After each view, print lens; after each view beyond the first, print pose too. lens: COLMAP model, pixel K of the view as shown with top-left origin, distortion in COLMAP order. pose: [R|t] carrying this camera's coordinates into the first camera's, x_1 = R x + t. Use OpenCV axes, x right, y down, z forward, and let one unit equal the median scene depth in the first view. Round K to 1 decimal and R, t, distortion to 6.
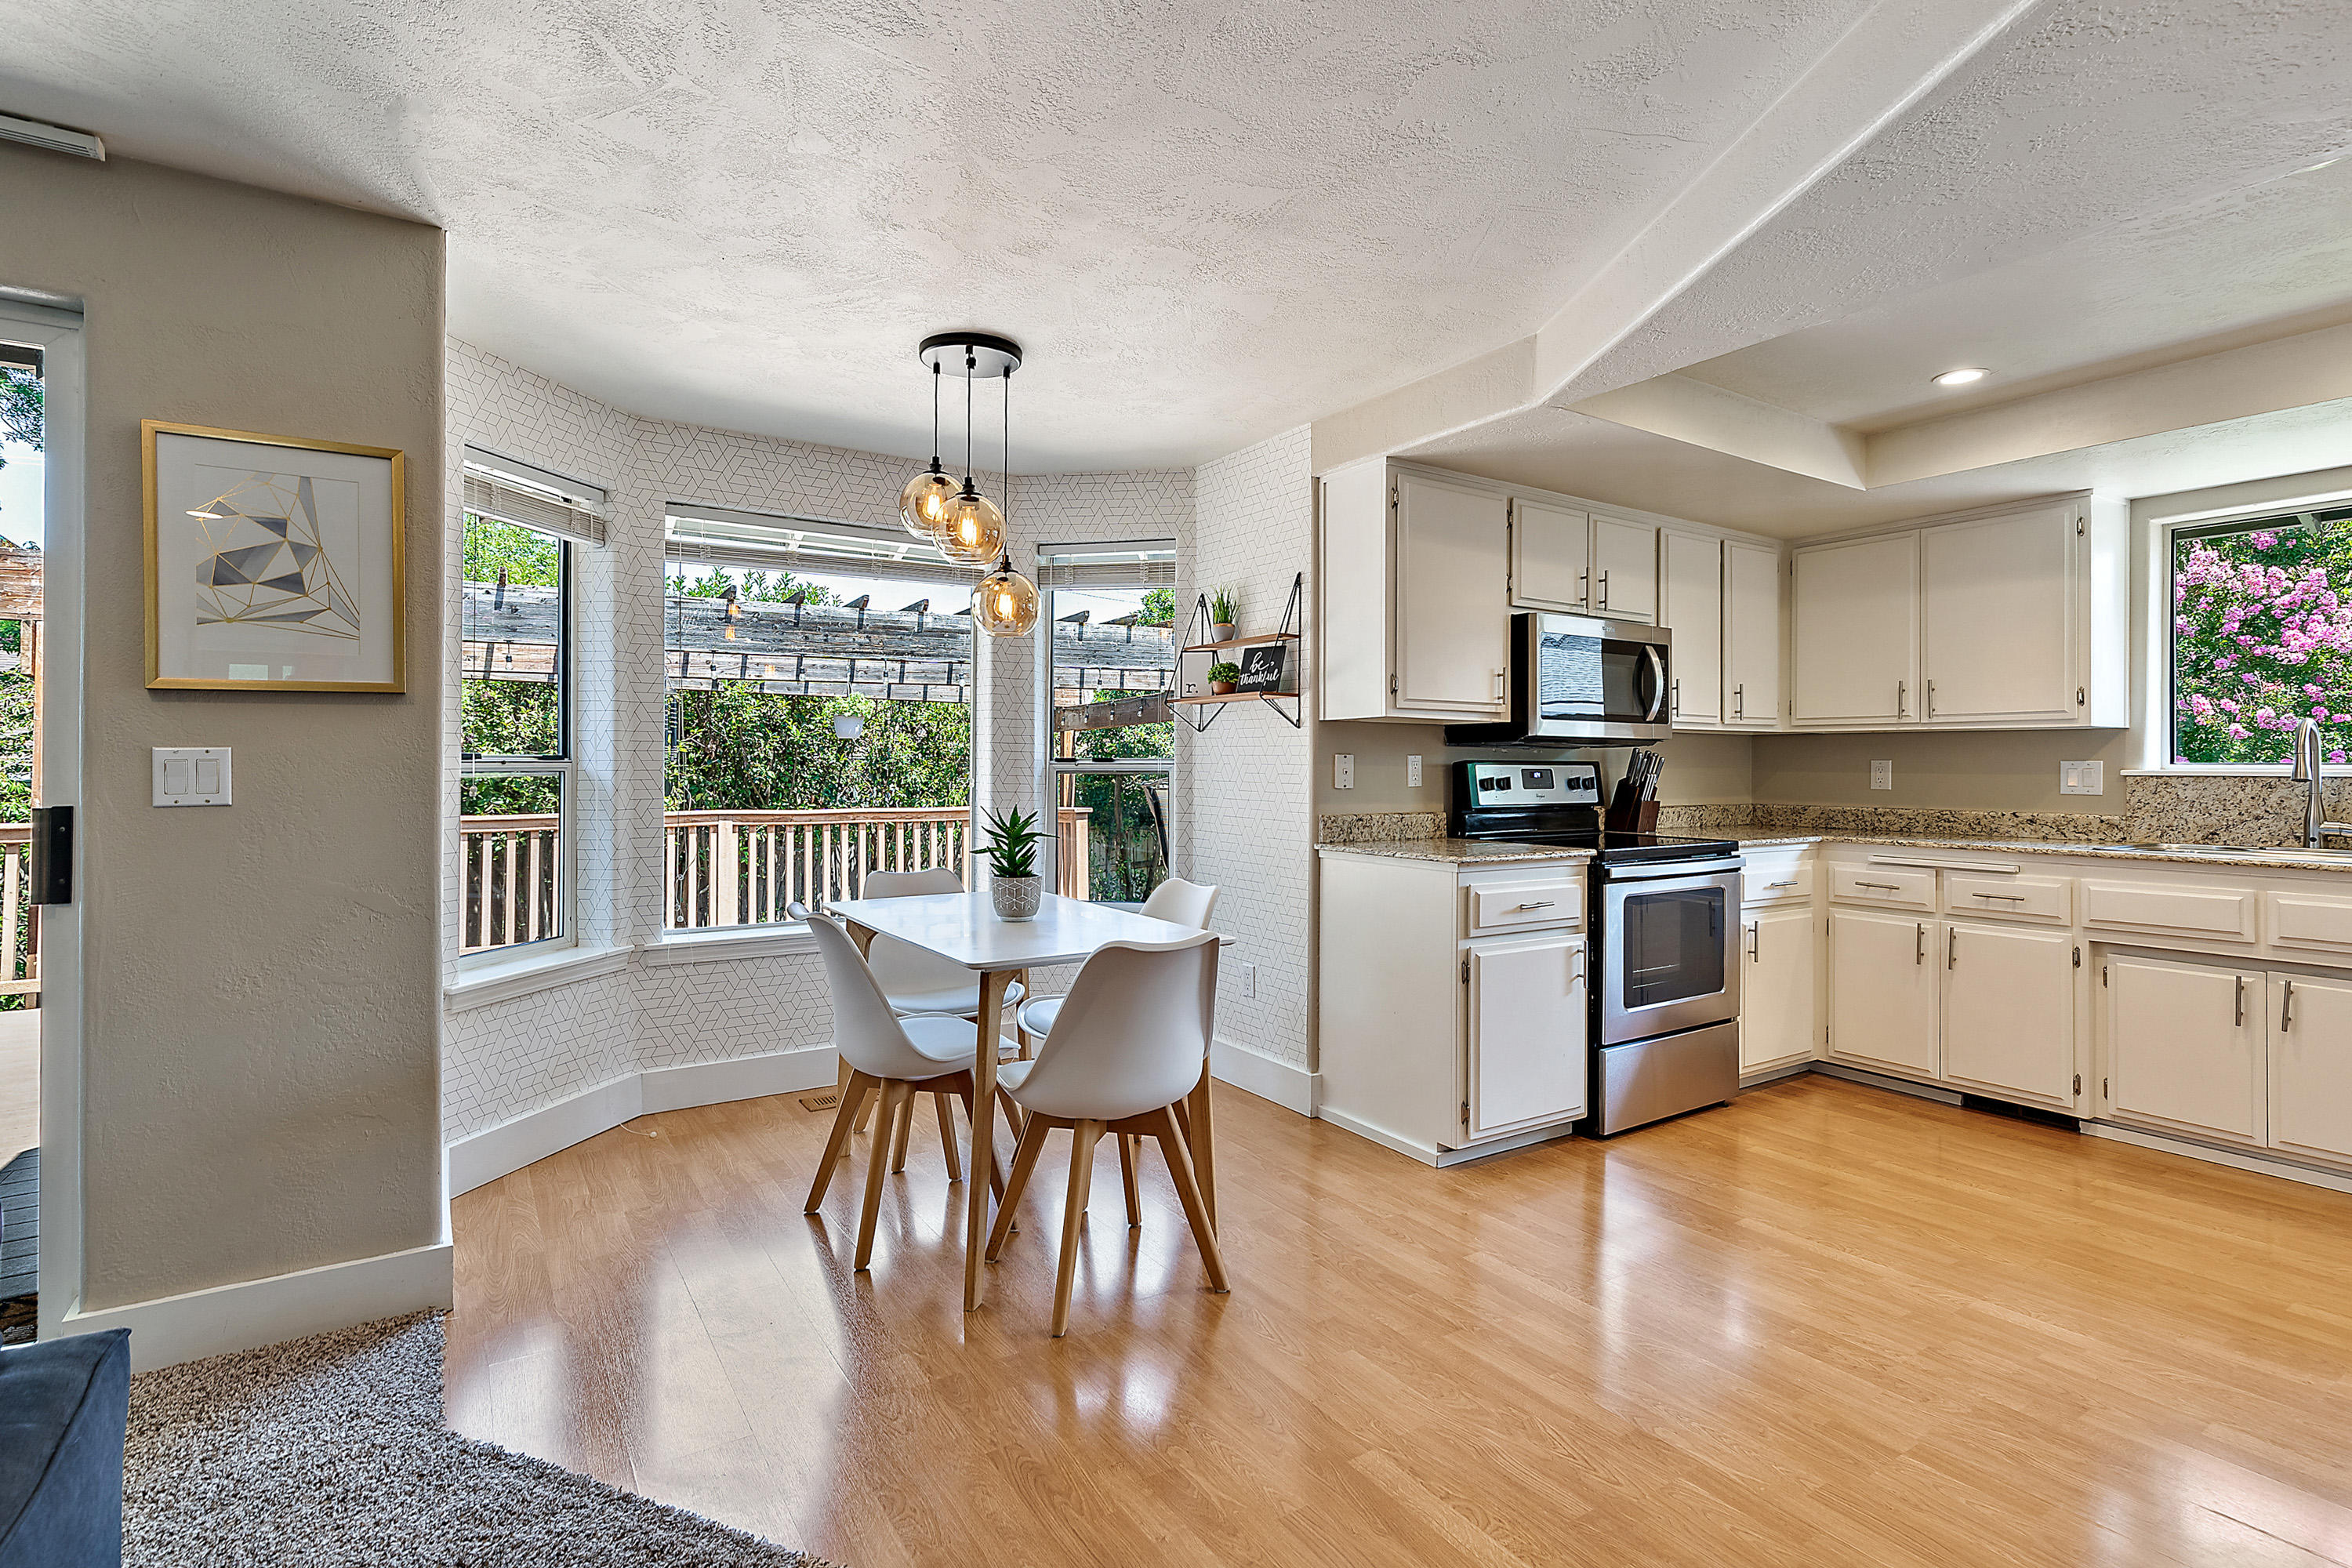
lens RADIAL K [[1117.0, 0, 1174.4], [0, 1117.0, 753.5], [0, 0, 1]] dist [0.010185, -0.000235]
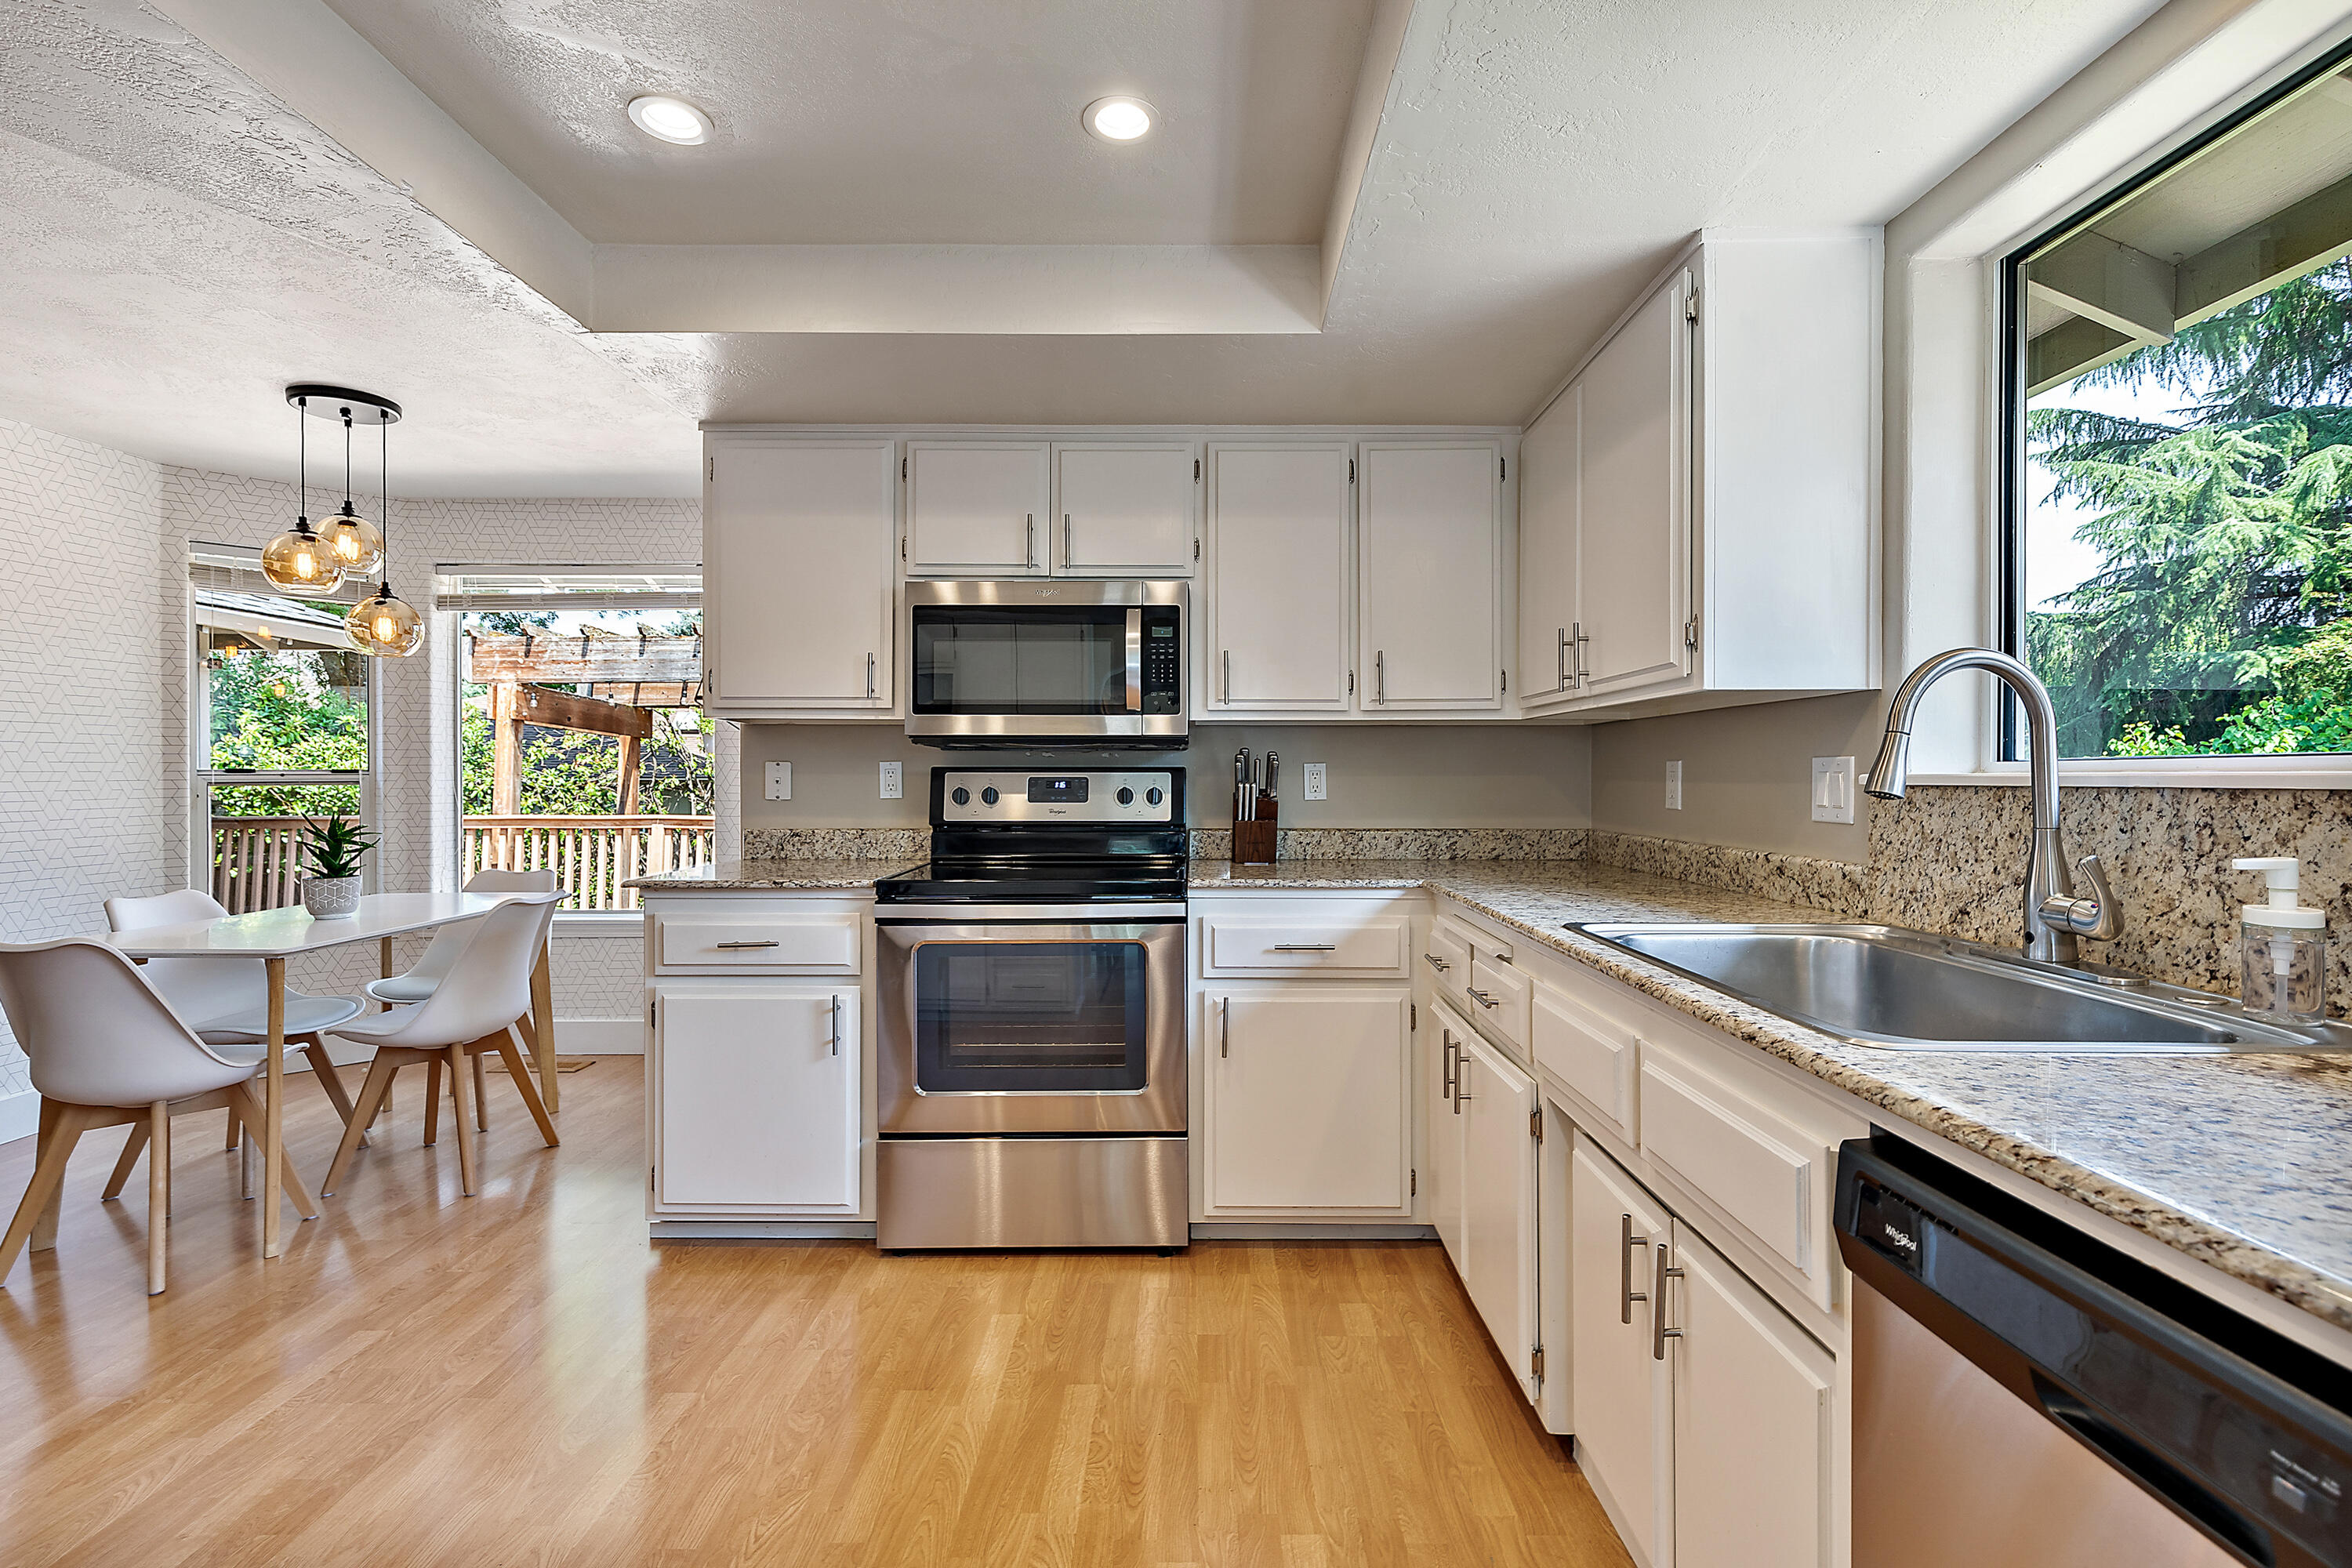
lens RADIAL K [[1074.3, 0, 1190.3], [0, 1074.3, 775.9], [0, 0, 1]] dist [0.003627, 0.000127]
pose [[0.837751, -0.004555, -0.546034, 0.897537], [0.009100, 0.999943, 0.005620, 0.010507], [0.545977, -0.009677, 0.837744, 0.458626]]
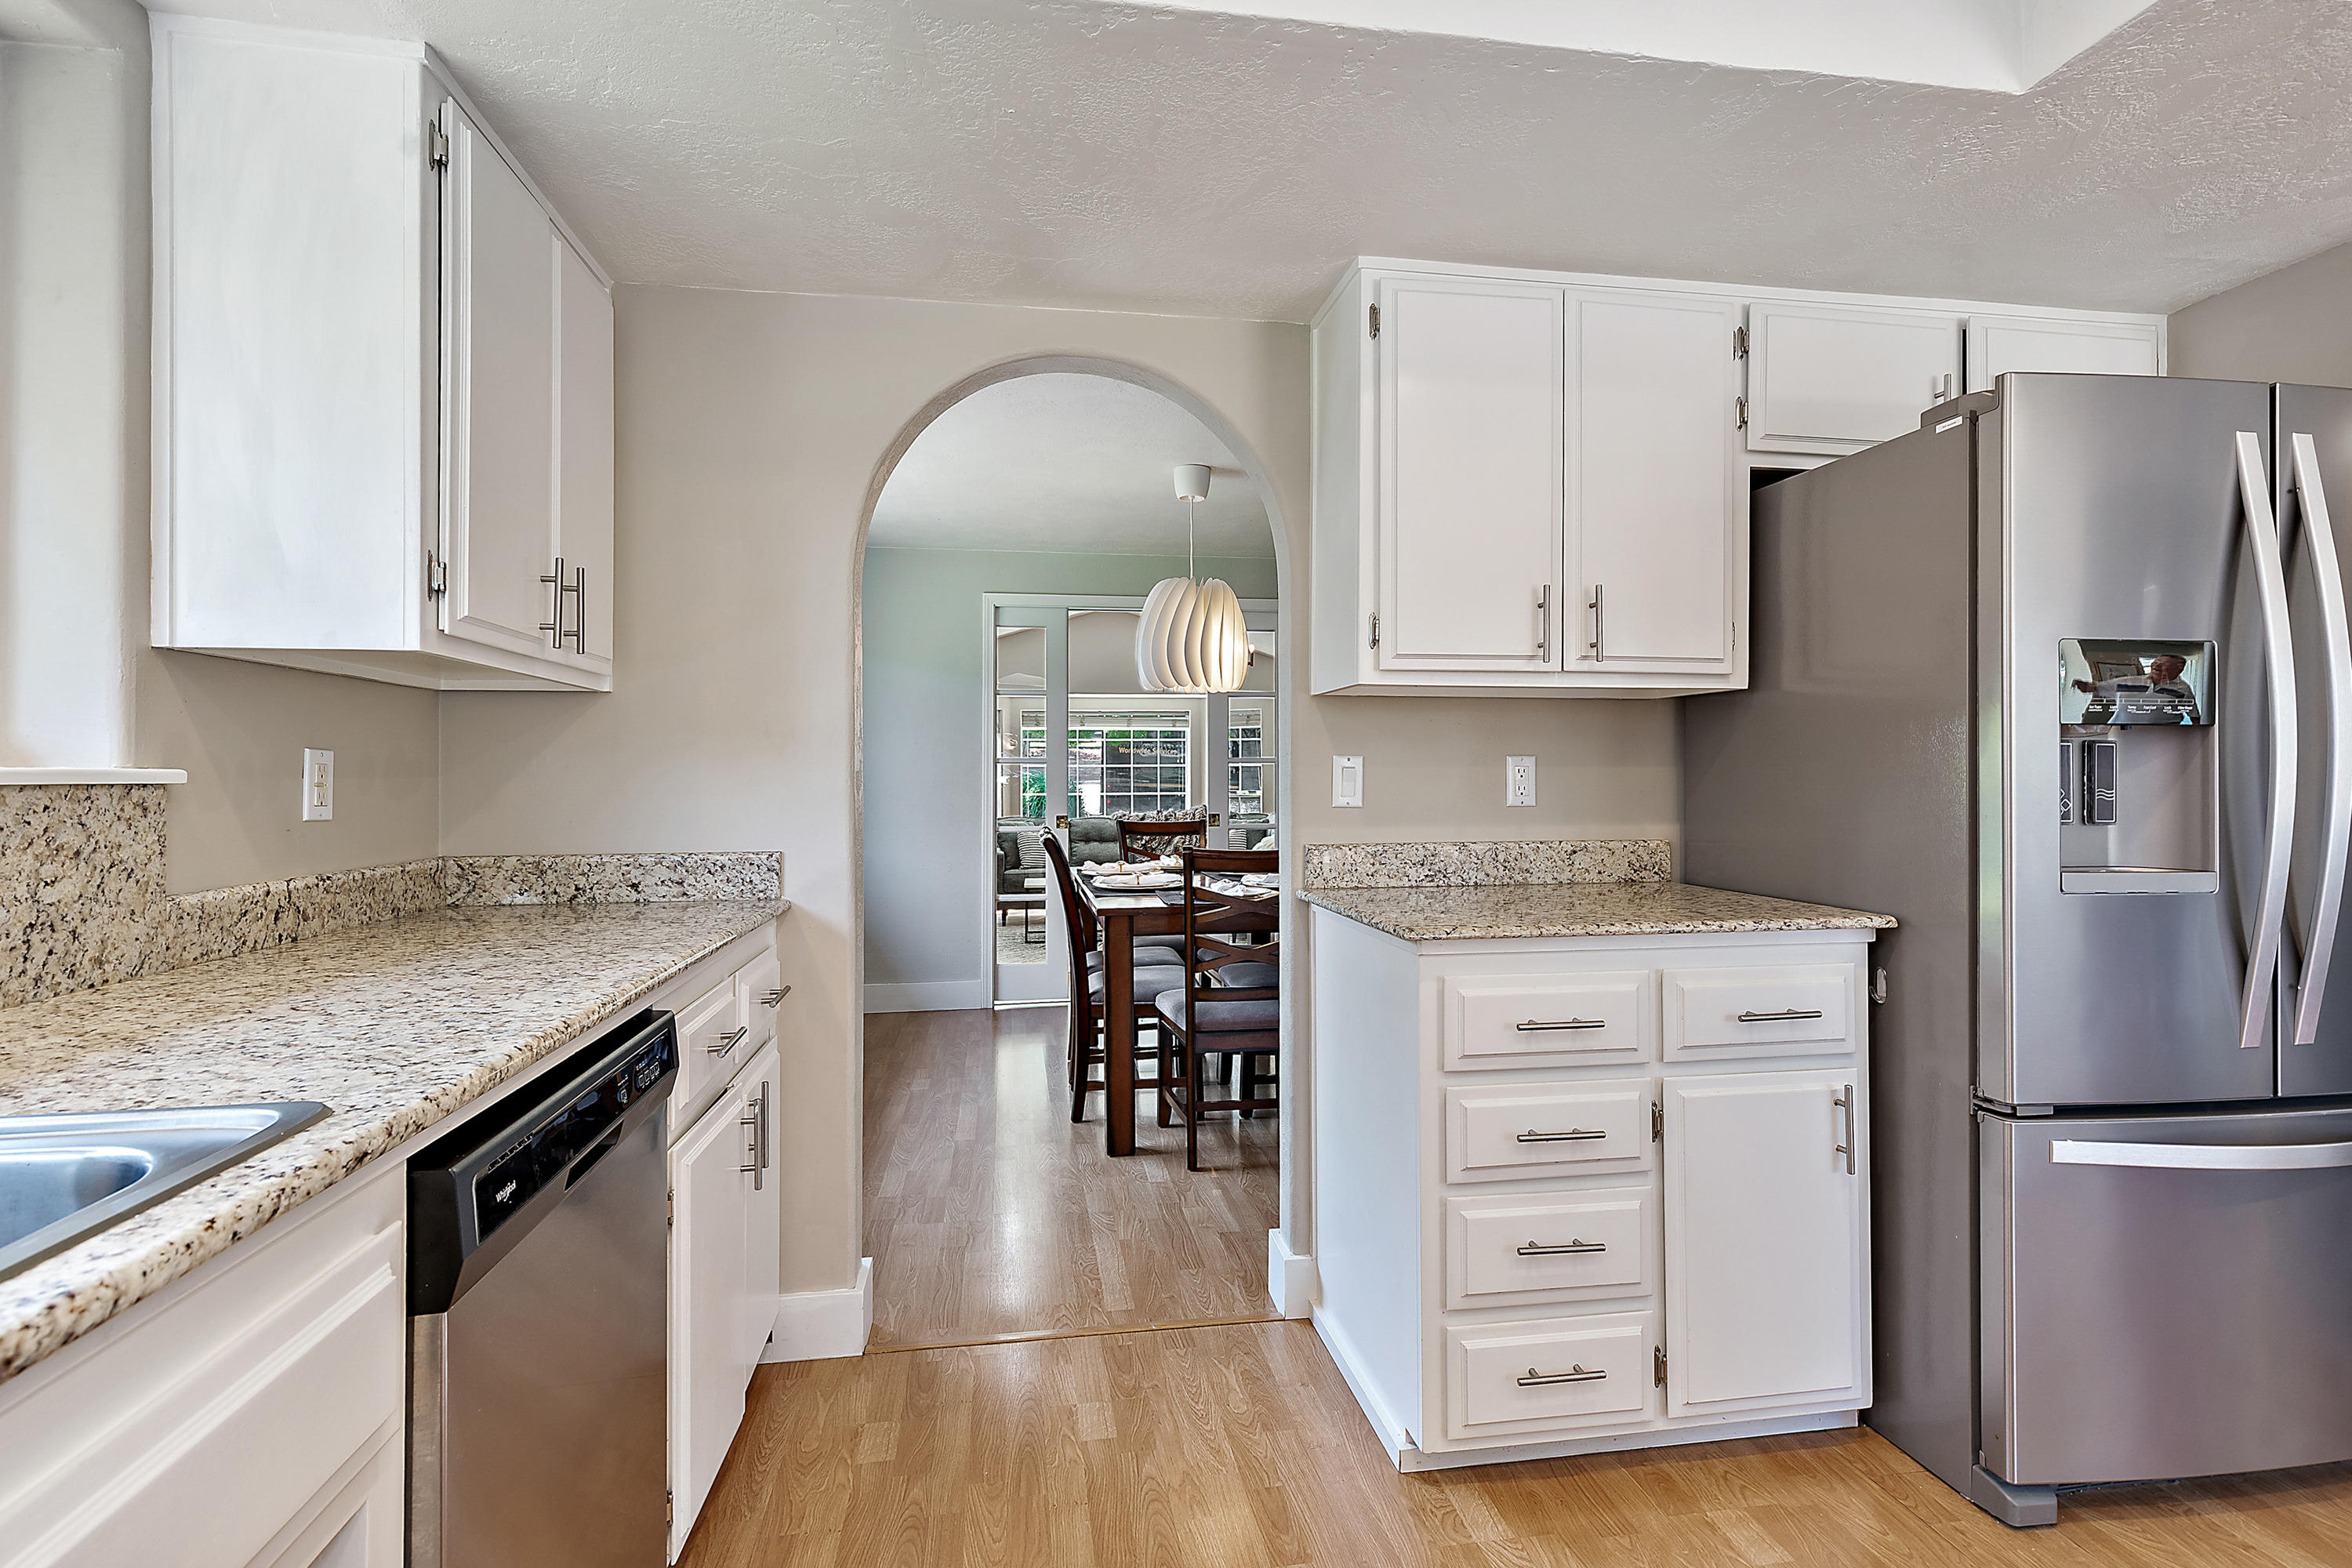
lens RADIAL K [[1100.3, 0, 1177.7], [0, 1100.3, 766.2], [0, 0, 1]] dist [0.007899, 0.000248]
pose [[-0.911809, 0.002667, 0.410605, 0.653739], [-0.003281, 0.999900, -0.013782, 0.016248], [-0.410601, -0.013914, -0.911709, 0.899527]]
